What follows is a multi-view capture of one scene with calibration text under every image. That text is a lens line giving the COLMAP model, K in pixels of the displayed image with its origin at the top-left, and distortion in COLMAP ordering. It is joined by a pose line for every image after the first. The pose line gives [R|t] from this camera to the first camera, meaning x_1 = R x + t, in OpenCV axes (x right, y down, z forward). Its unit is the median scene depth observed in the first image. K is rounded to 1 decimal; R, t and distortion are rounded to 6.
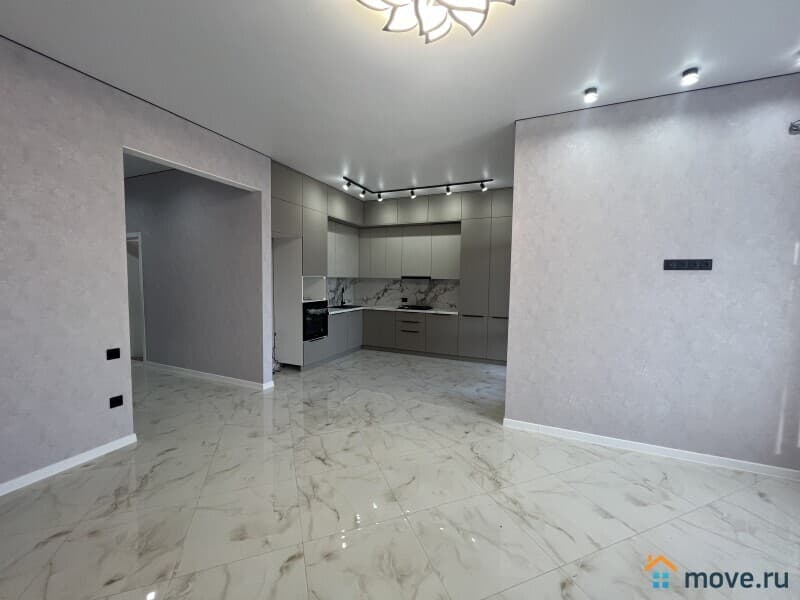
lens RADIAL K [[318.7, 0, 402.2], [0, 318.7, 302.7], [0, 0, 1]] dist [0.001799, -0.000783]
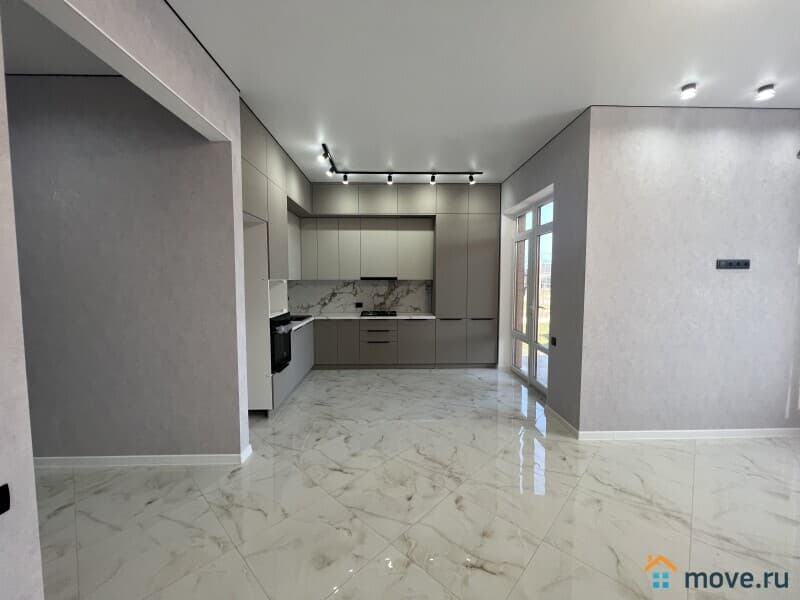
lens RADIAL K [[318.7, 0, 401.4], [0, 318.7, 300.6], [0, 0, 1]] dist [0.001799, -0.000783]
pose [[0.905973, -0.045170, 0.420918, -0.309141], [0.047141, 0.998872, 0.005729, -0.025634], [-0.420702, 0.014652, 0.907080, 0.230969]]
